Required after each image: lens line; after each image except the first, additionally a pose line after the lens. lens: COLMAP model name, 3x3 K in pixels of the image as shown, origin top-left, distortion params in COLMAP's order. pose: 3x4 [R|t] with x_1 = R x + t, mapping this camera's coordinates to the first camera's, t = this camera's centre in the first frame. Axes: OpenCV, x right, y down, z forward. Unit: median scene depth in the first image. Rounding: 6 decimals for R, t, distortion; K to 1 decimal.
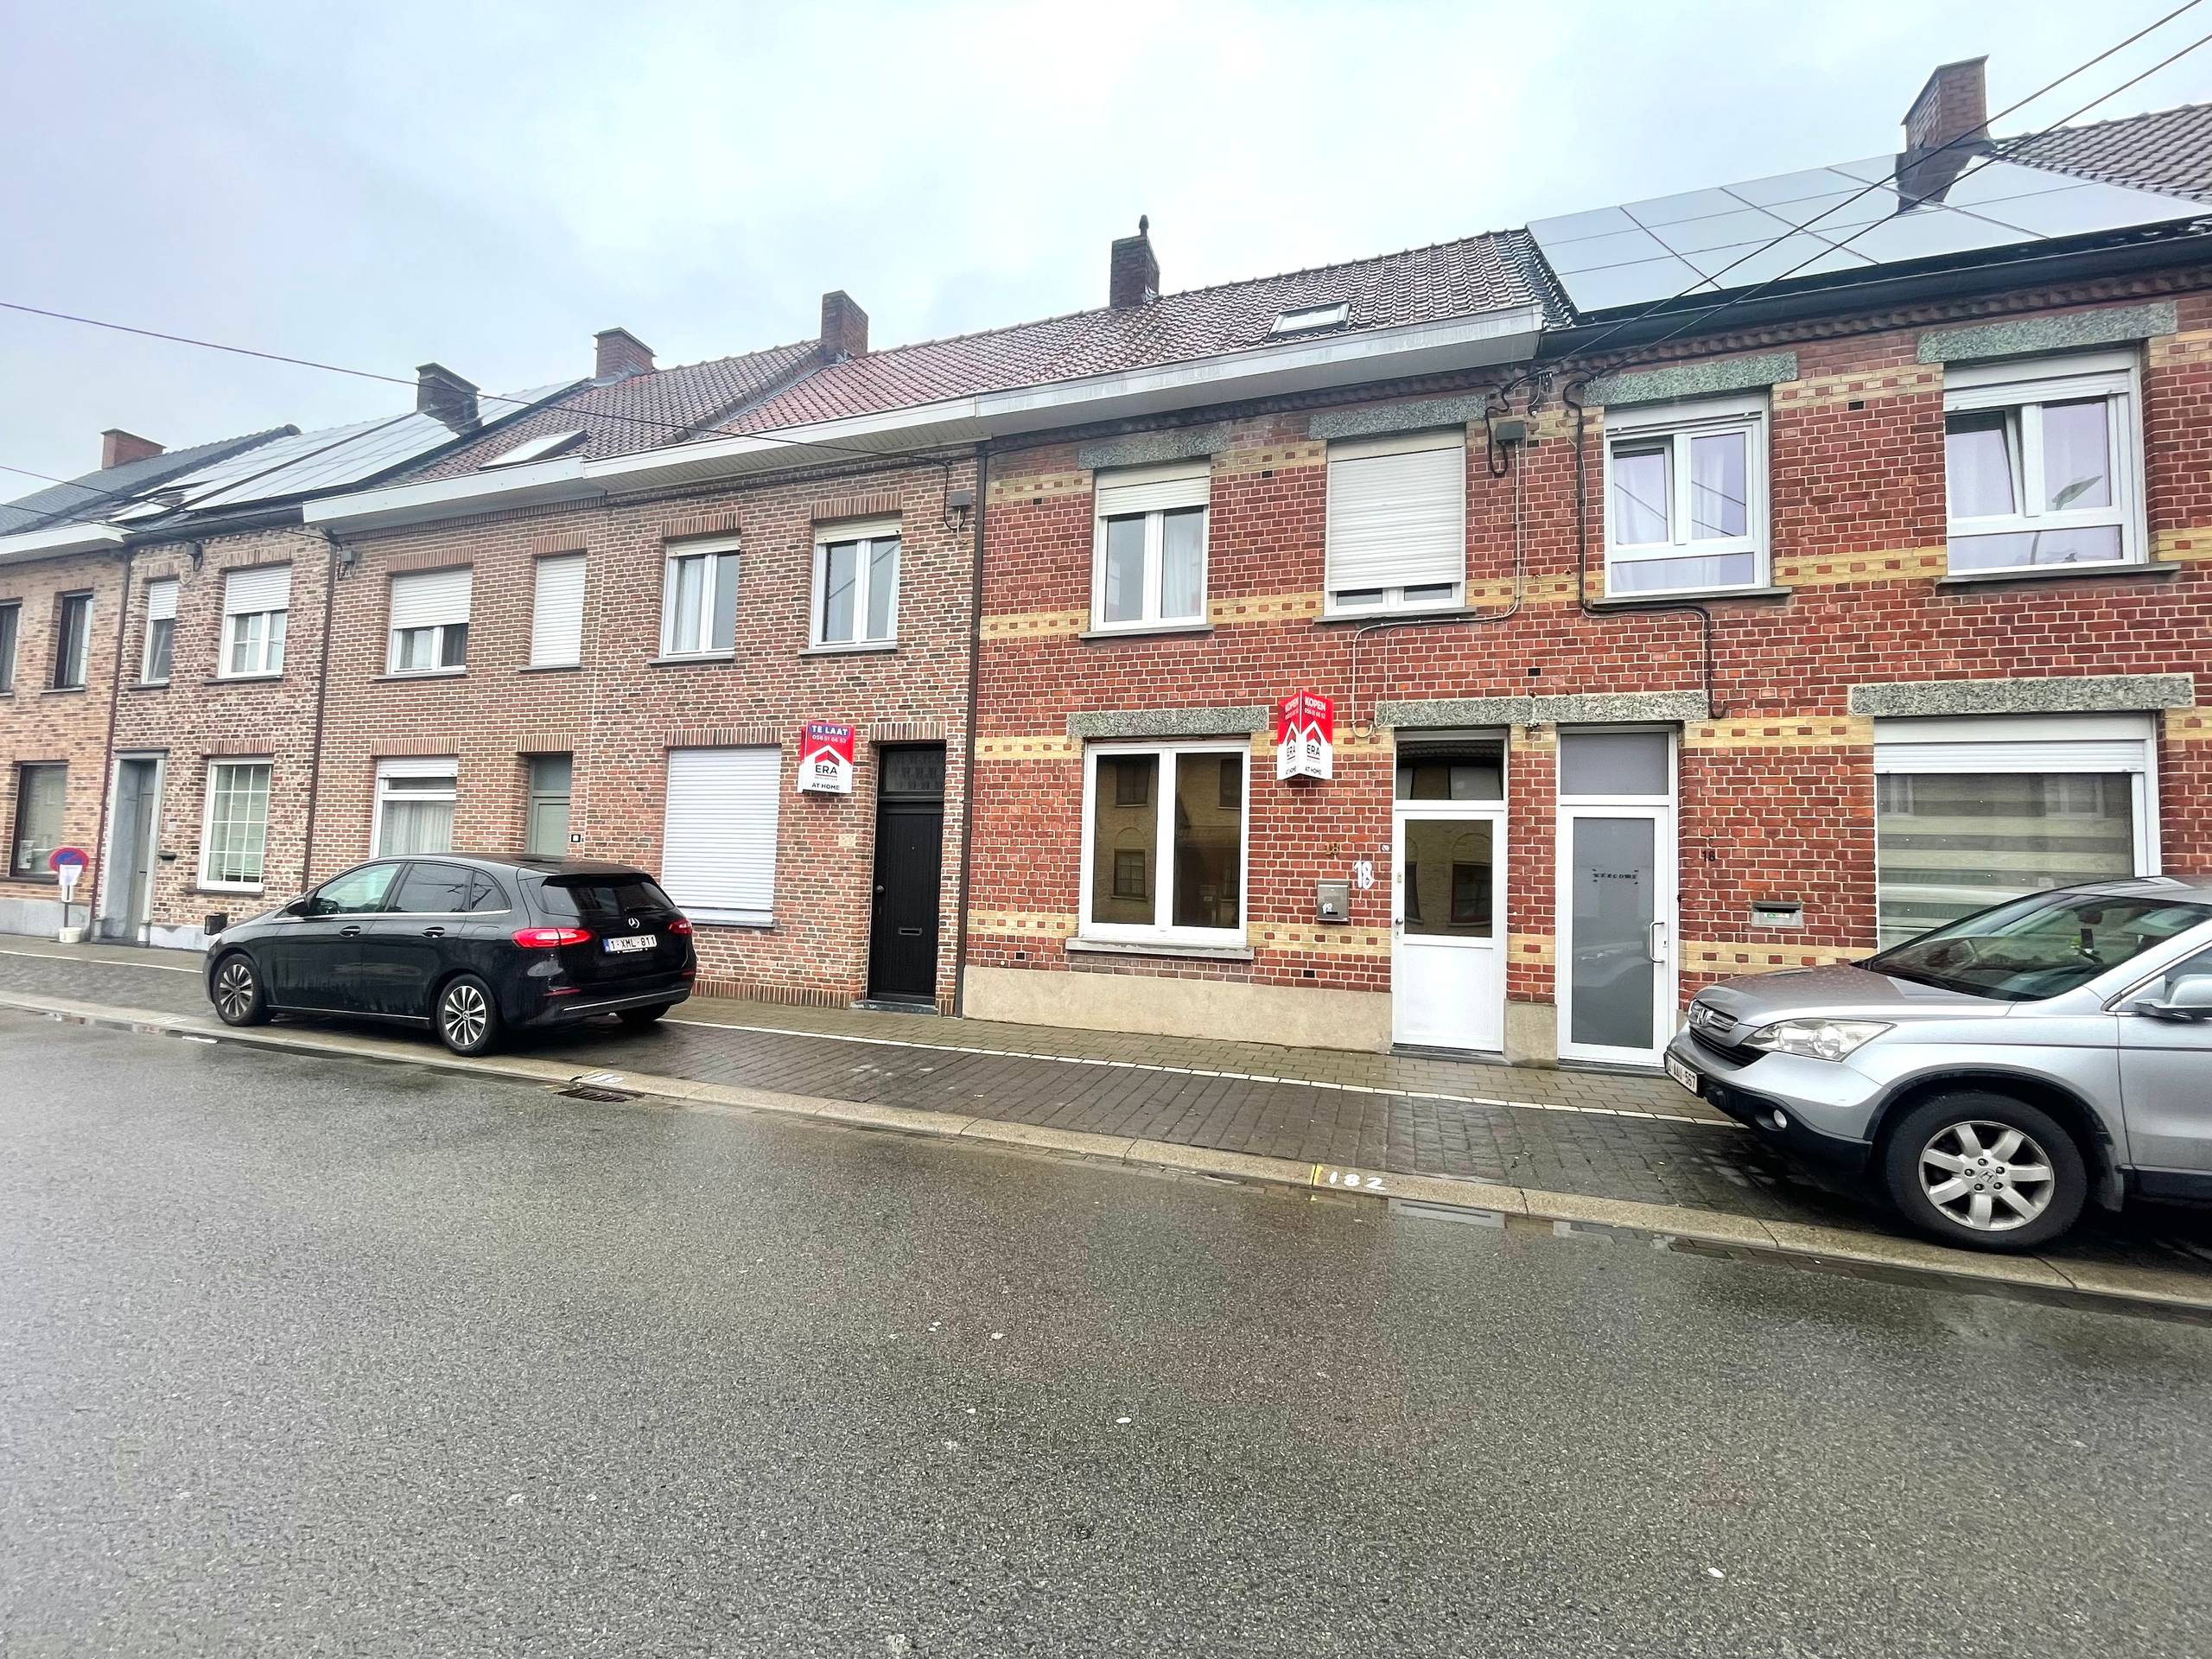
lens RADIAL K [[890.5, 0, 1099.8], [0, 890.5, 829.2], [0, 0, 1]] dist [-0.008224, -0.000061]
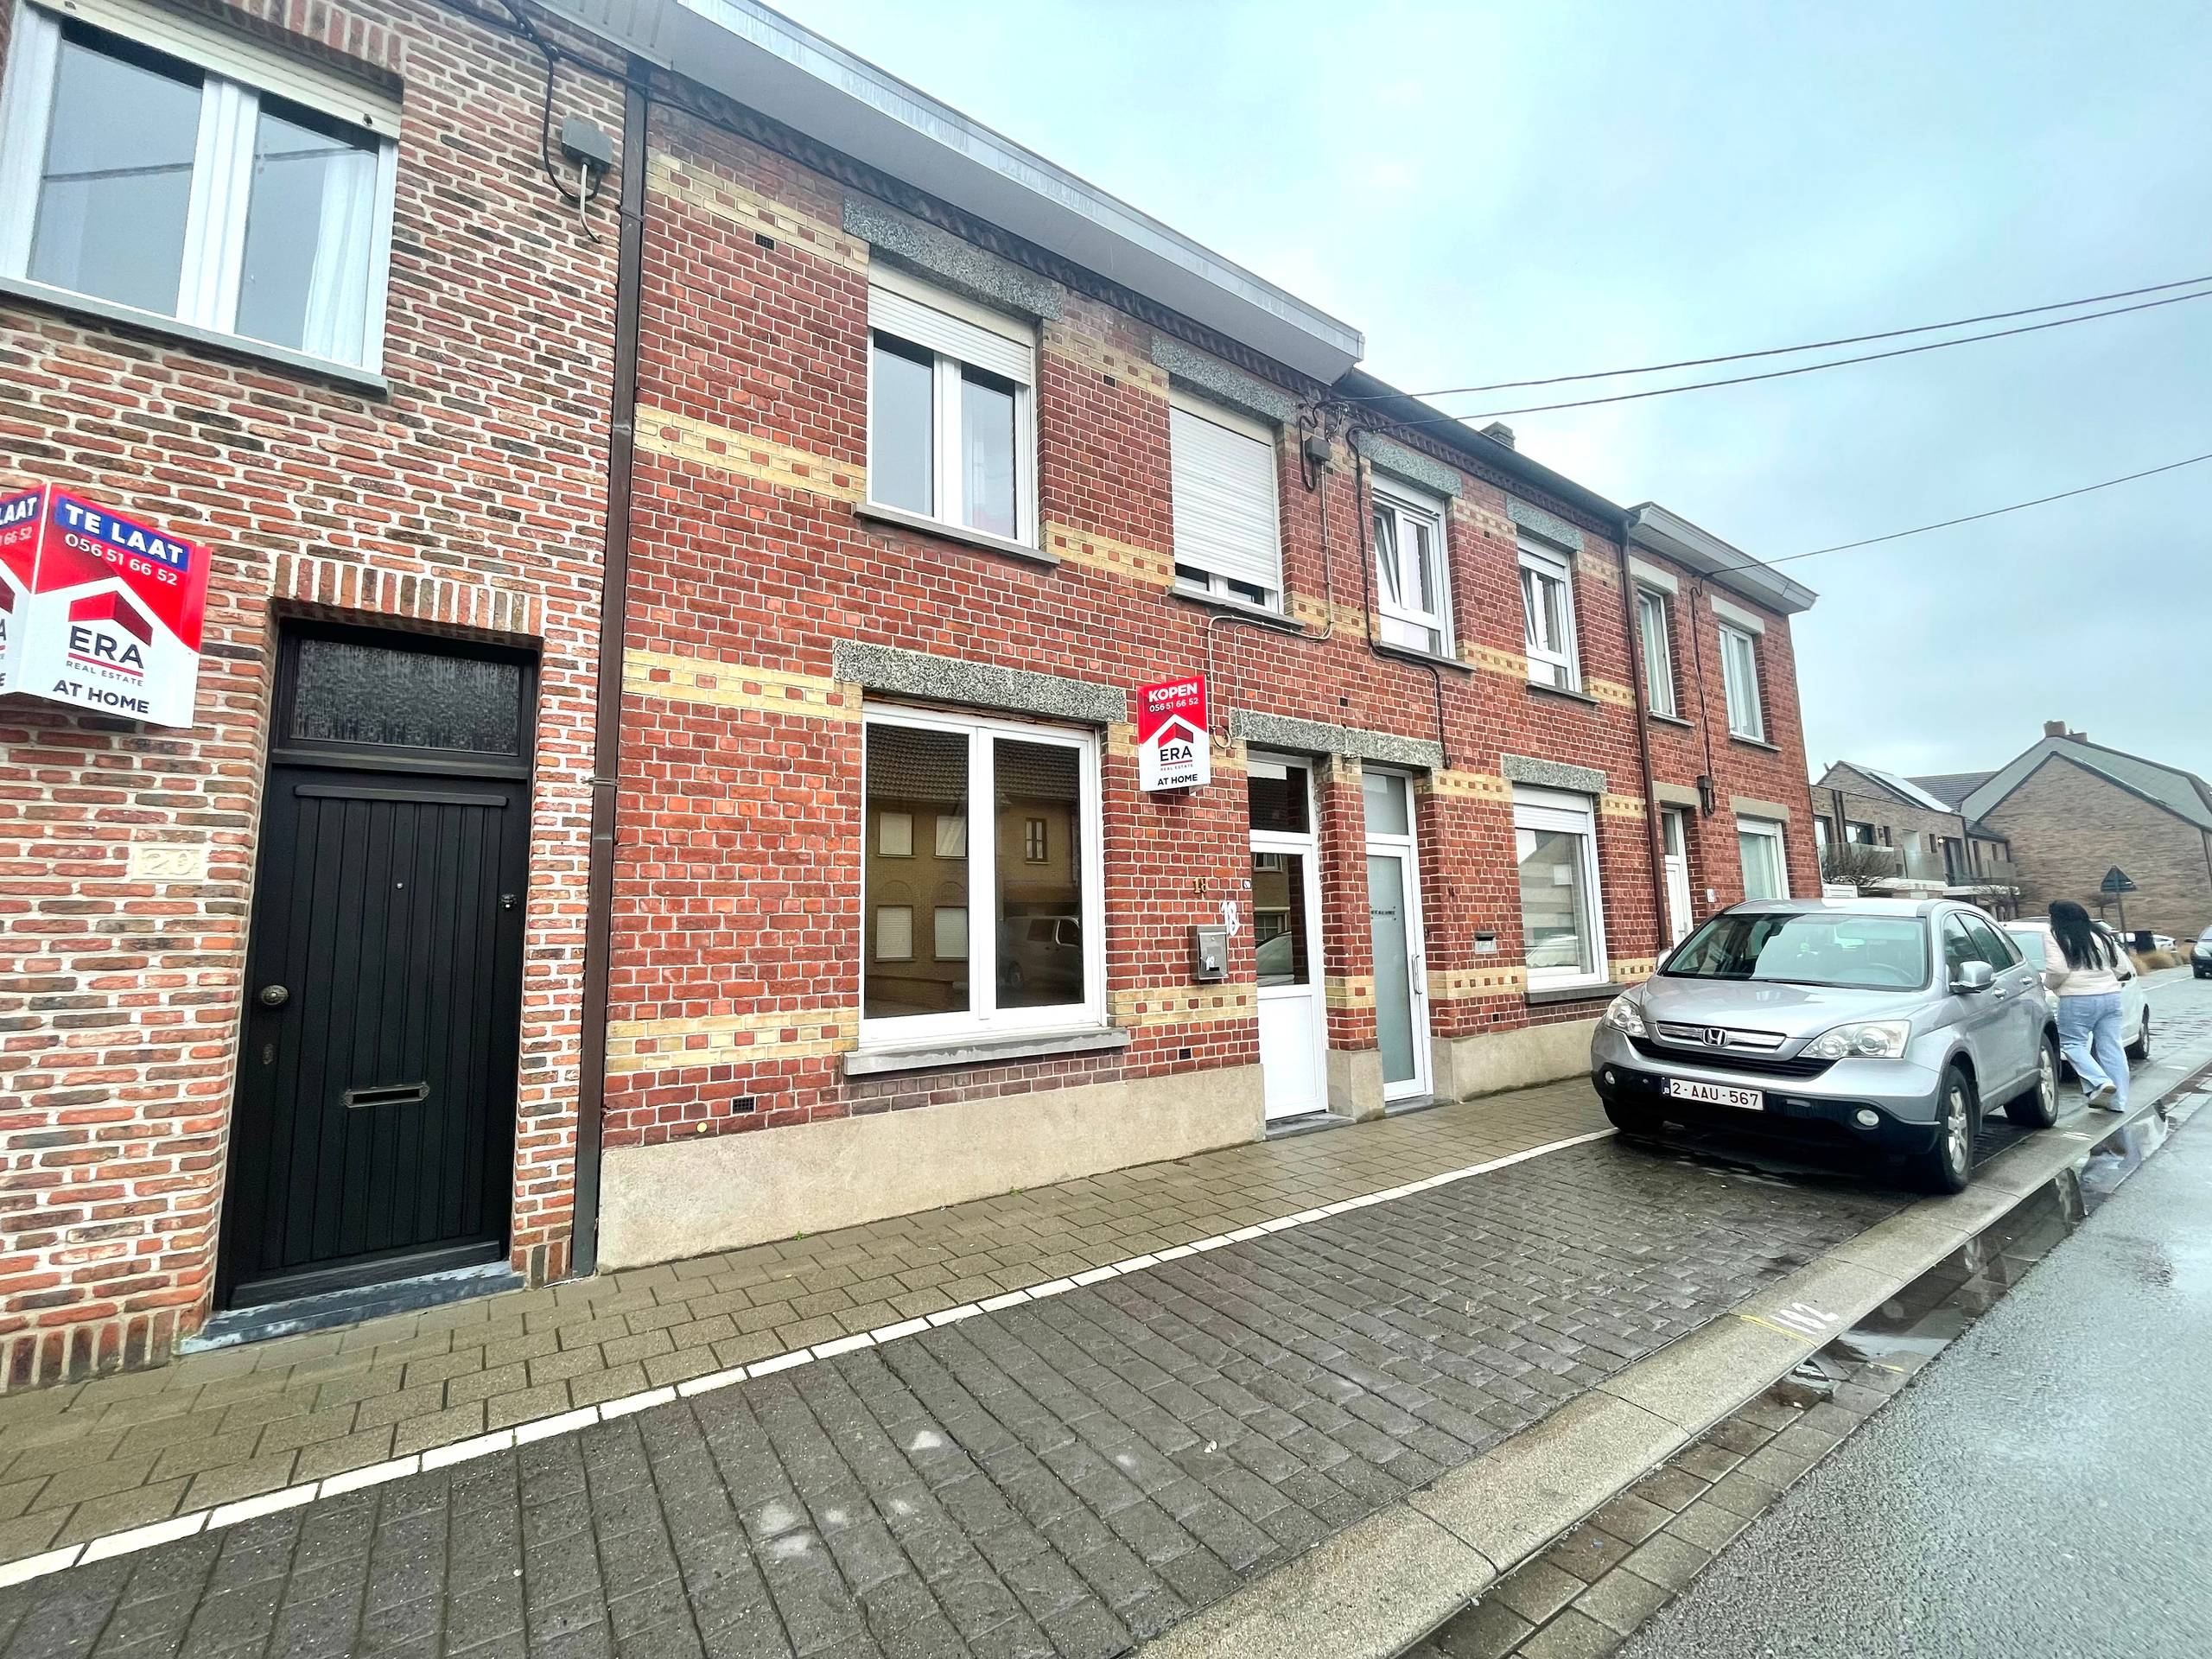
lens RADIAL K [[890.5, 0, 1105.4], [0, 890.5, 826.3], [0, 0, 1]] dist [-0.008224, -0.000061]
pose [[0.600820, 0.056031, 0.797418, -0.377078], [-0.010544, 0.998009, -0.062181, 0.018076], [-0.799315, 0.028951, 0.600215, 0.555439]]
